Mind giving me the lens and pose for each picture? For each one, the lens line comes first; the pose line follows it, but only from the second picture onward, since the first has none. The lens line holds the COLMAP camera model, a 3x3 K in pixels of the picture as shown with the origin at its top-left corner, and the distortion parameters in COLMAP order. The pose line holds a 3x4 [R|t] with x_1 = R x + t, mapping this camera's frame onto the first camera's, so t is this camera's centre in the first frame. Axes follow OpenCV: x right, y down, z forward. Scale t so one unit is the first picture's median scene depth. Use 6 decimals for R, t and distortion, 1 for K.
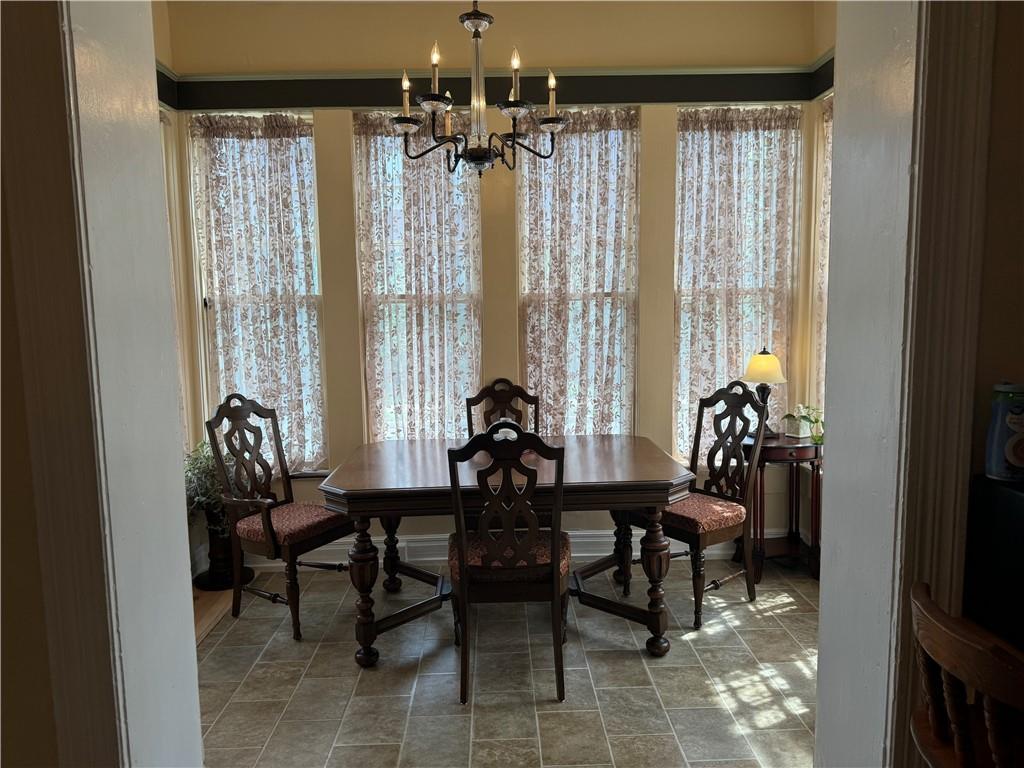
lens RADIAL K [[718.0, 0, 505.7], [0, 718.0, 385.6], [0, 0, 1]] dist [0.057612, -0.072595]
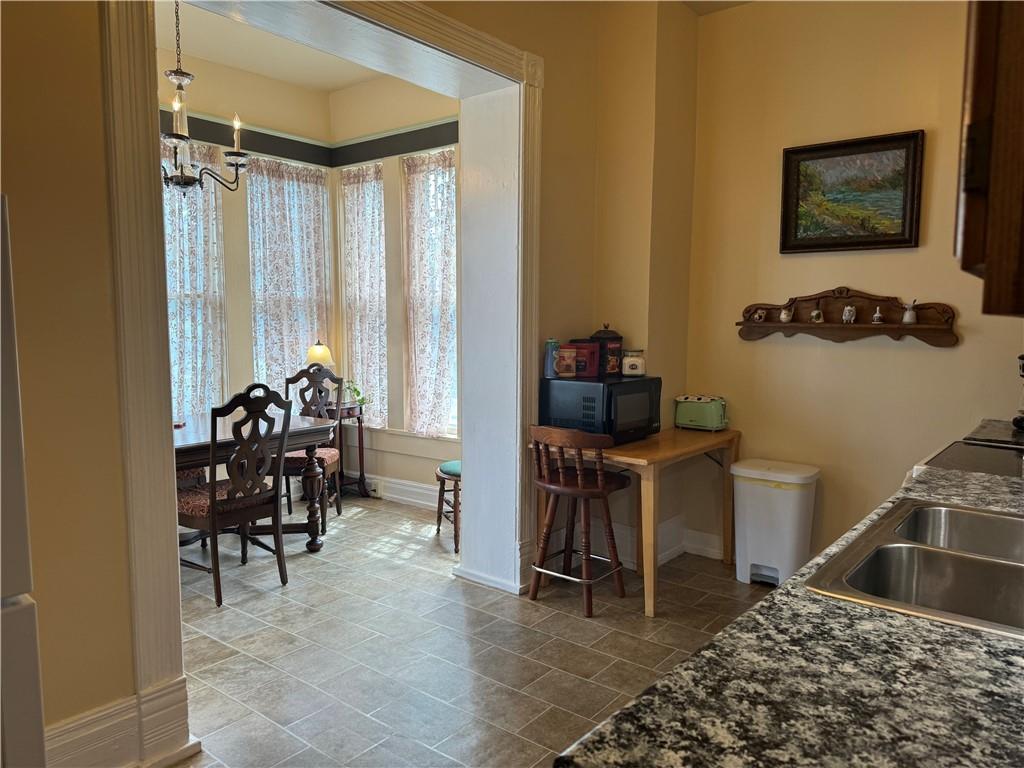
lens RADIAL K [[718.0, 0, 516.4], [0, 718.0, 386.6], [0, 0, 1]] dist [0.057612, -0.072595]
pose [[0.632491, -0.051063, 0.772883, -0.508613], [0.065661, 0.997768, 0.012187, 0.047548], [-0.771780, 0.043040, 0.634432, -0.180601]]
